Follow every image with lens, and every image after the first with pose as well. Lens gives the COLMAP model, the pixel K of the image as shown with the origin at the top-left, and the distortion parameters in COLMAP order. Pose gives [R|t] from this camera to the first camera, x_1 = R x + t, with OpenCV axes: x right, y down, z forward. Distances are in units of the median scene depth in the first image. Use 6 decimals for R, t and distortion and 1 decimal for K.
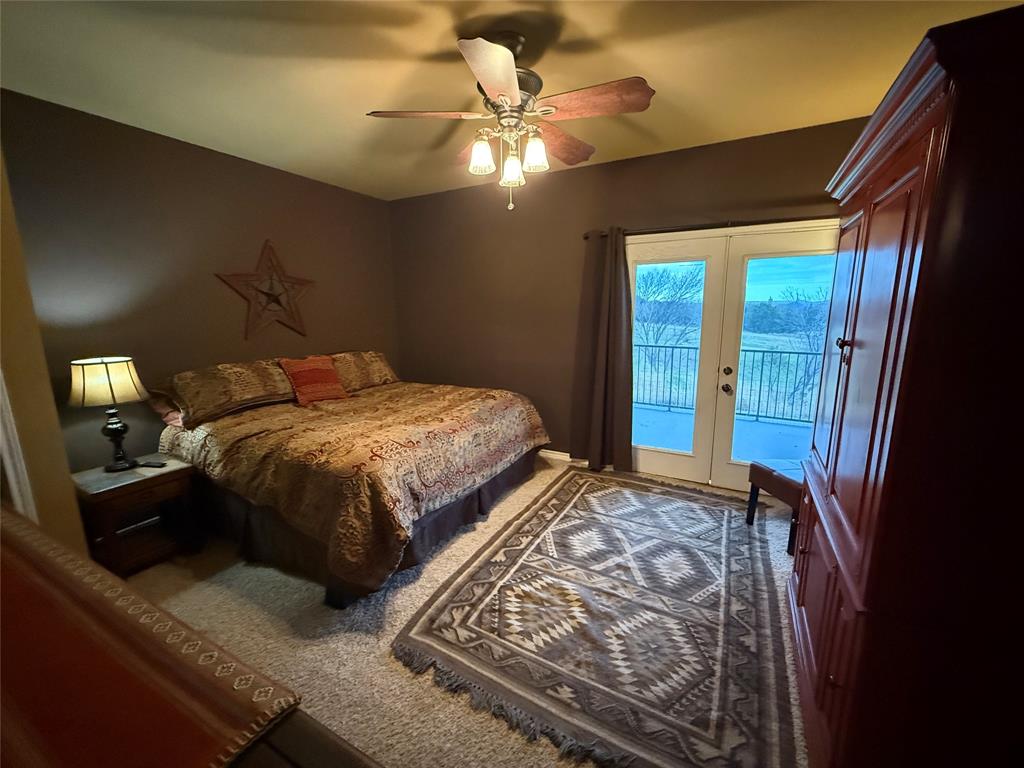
lens RADIAL K [[412.3, 0, 511.6], [0, 412.3, 381.4], [0, 0, 1]] dist [0.007827, 0.000936]
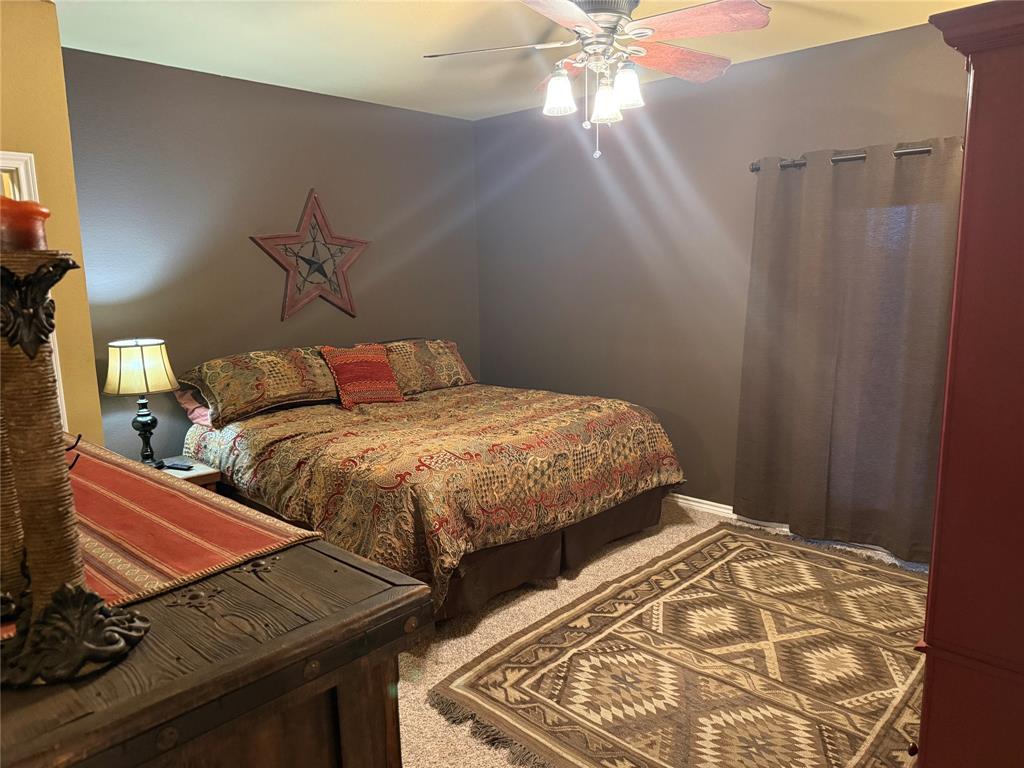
lens RADIAL K [[727.9, 0, 516.2], [0, 727.9, 378.9], [0, 0, 1]] dist [0.078619, -0.017529]
pose [[0.968651, 0.030405, -0.246557, 0.171261], [-0.036862, 0.999087, -0.021614, 0.029669], [0.245675, 0.030025, 0.968887, -0.306213]]
